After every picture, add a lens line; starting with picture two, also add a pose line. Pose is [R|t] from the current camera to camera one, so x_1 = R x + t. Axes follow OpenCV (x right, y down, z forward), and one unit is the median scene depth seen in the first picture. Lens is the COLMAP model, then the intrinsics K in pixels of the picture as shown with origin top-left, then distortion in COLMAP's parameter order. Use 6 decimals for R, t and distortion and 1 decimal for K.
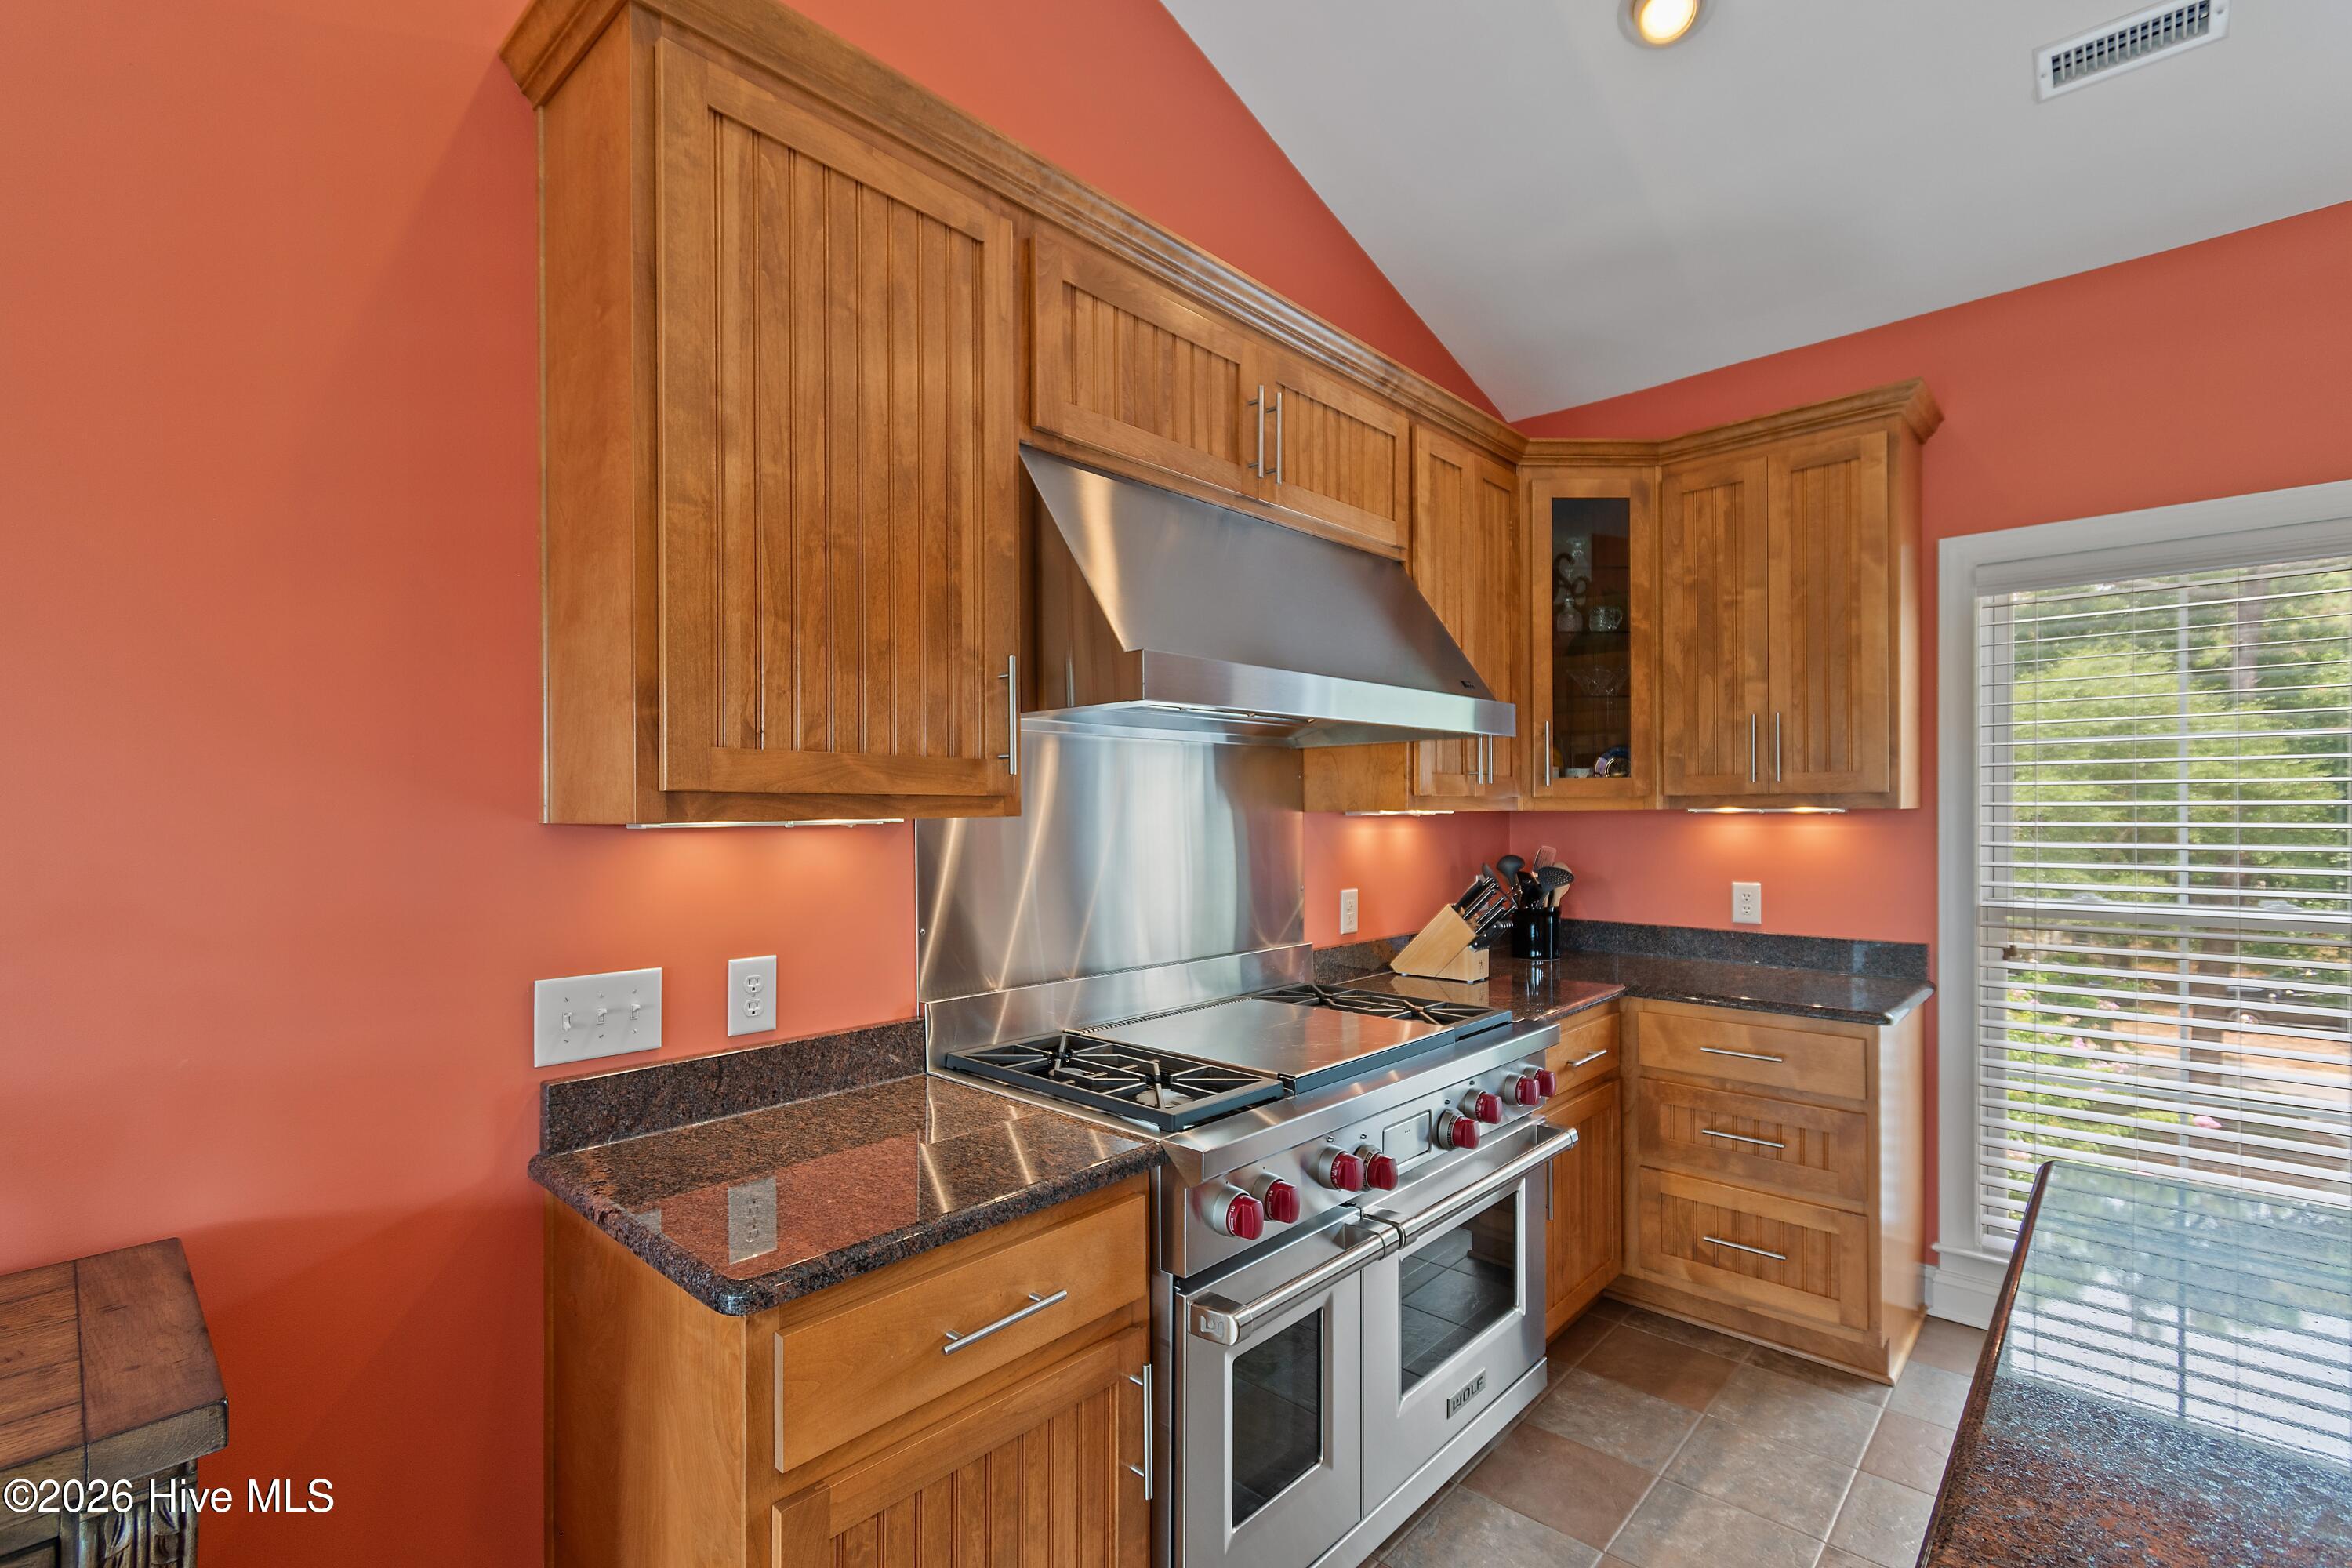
lens RADIAL K [[1050.4, 0, 1177.3], [0, 1050.4, 797.5], [0, 0, 1]] dist [0.001030, -0.000139]
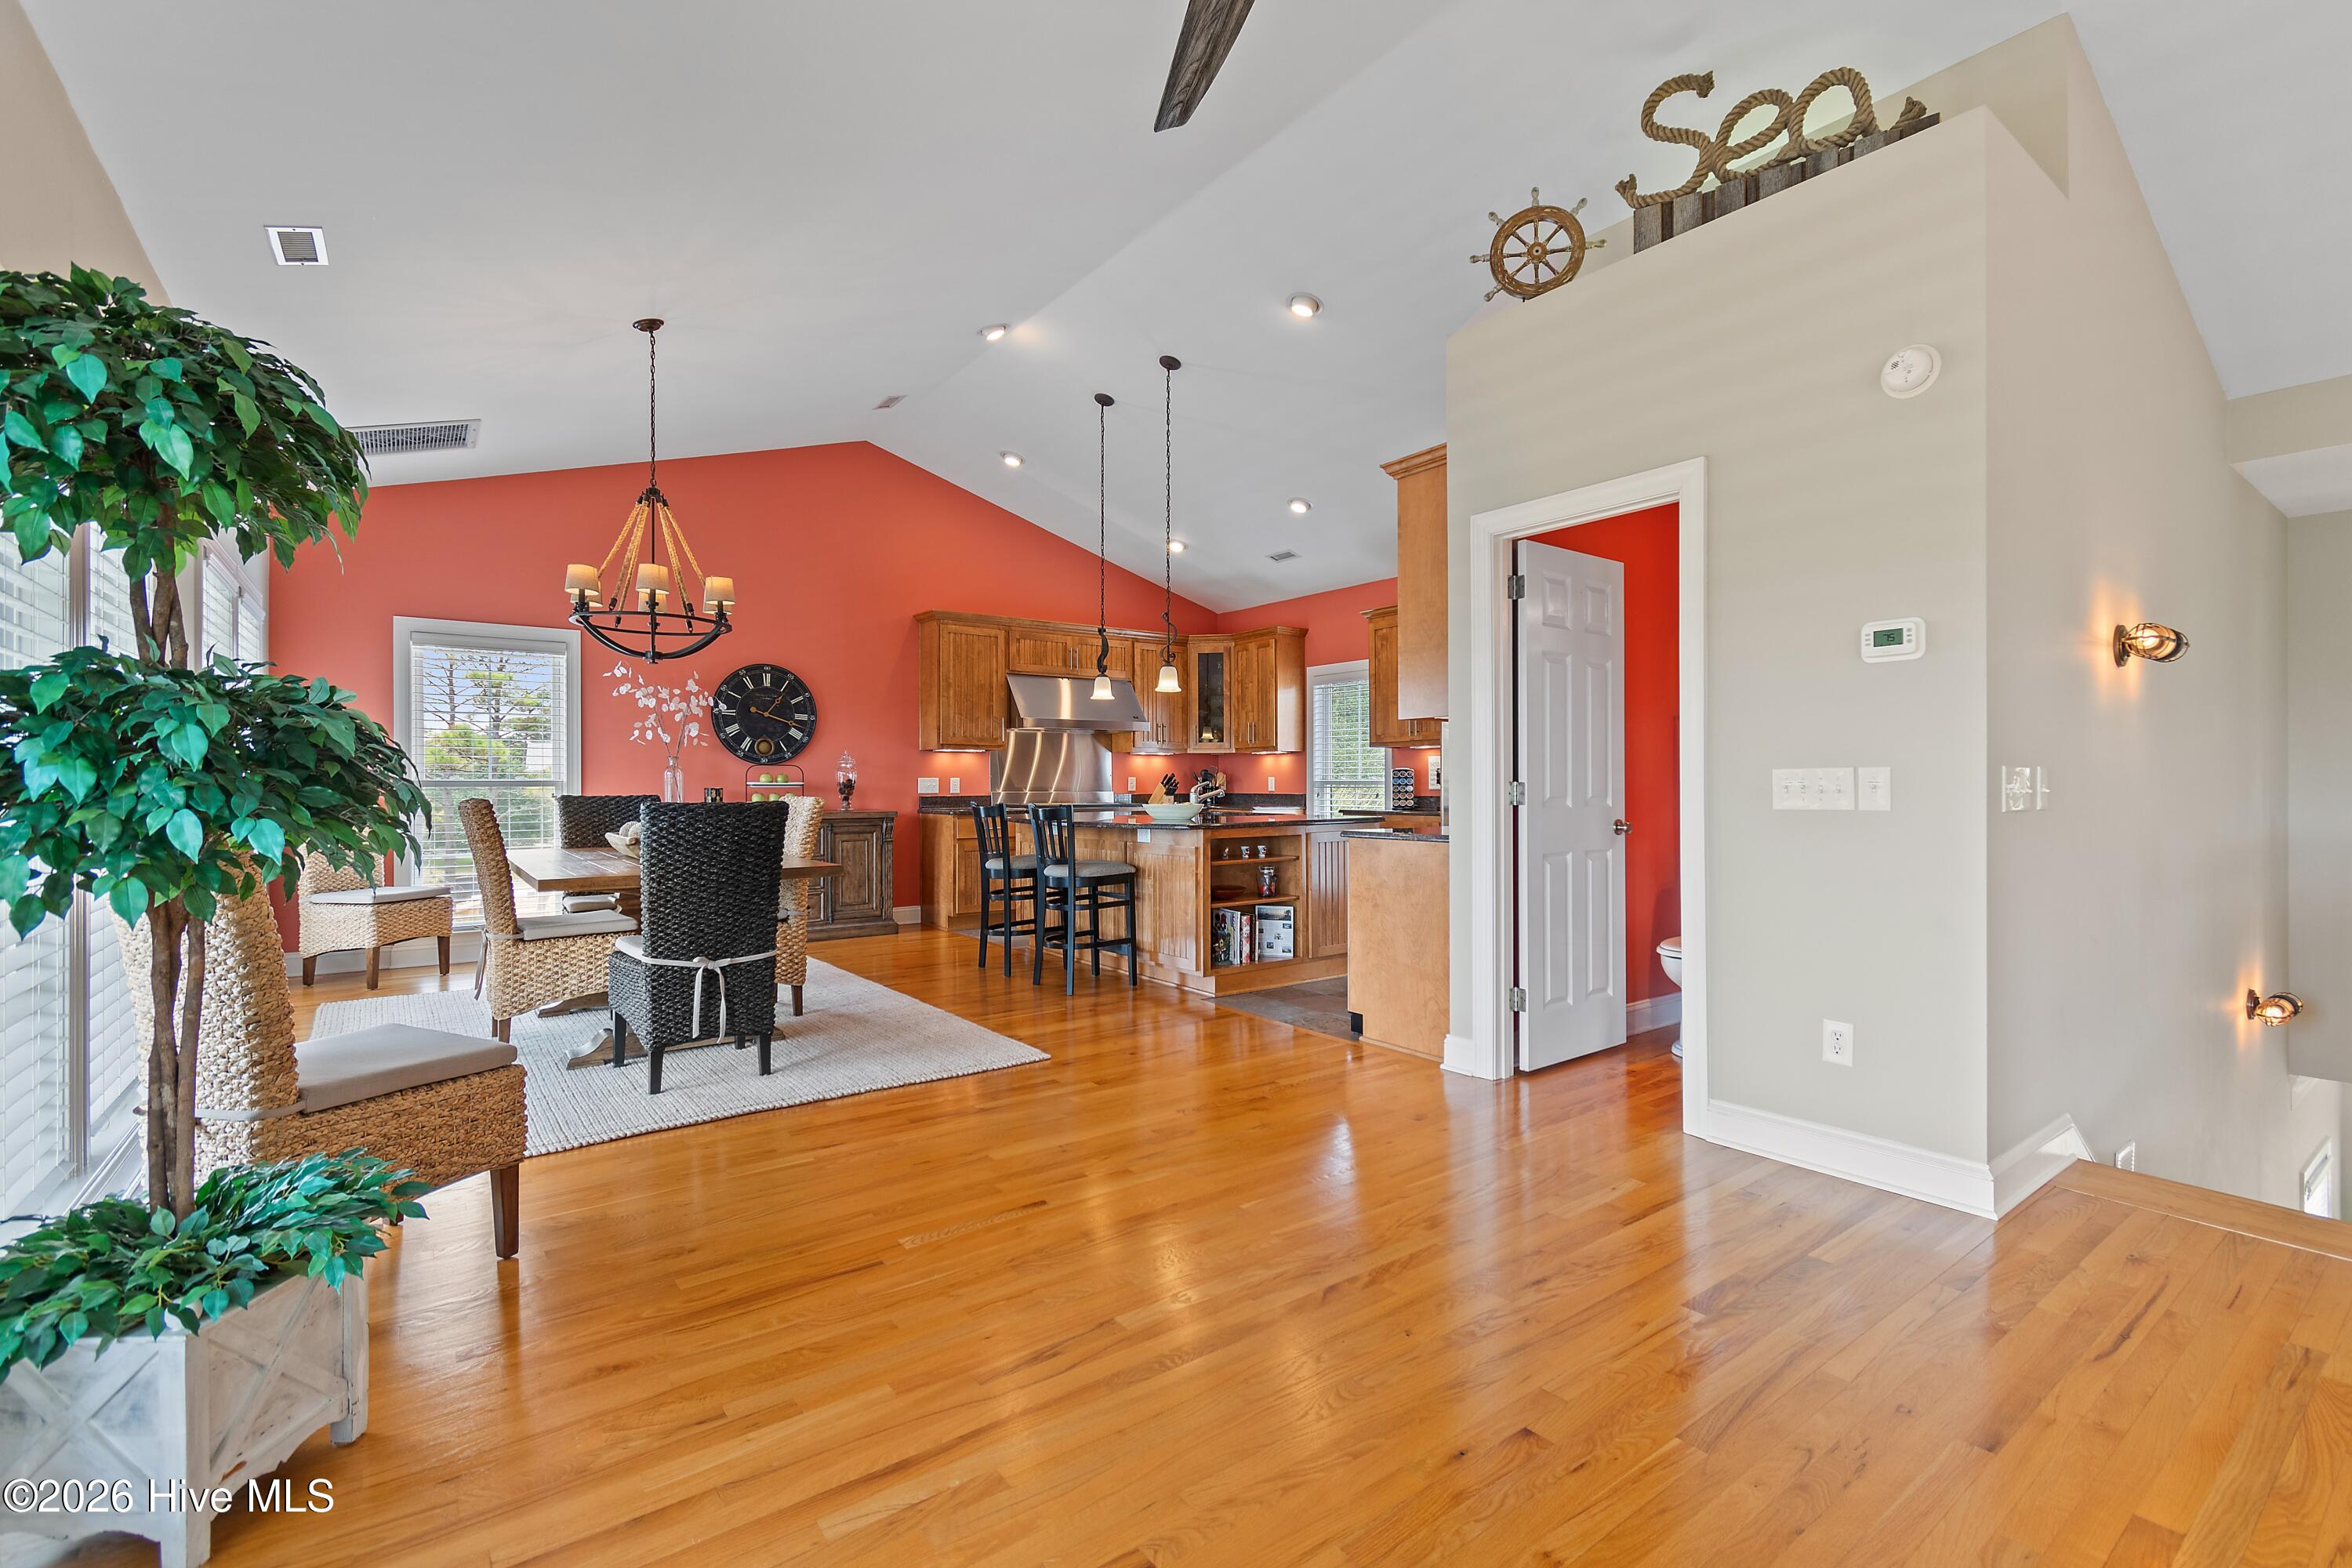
lens RADIAL K [[1033.6, 0, 1178.9], [0, 1033.6, 783.4], [0, 0, 1]] dist [0.003961, -0.001385]
pose [[0.983373, 0.000551, -0.181594, 1.624181], [0.000340, 0.999988, 0.004877, 0.162819], [0.181594, -0.004858, 0.983362, -3.854592]]
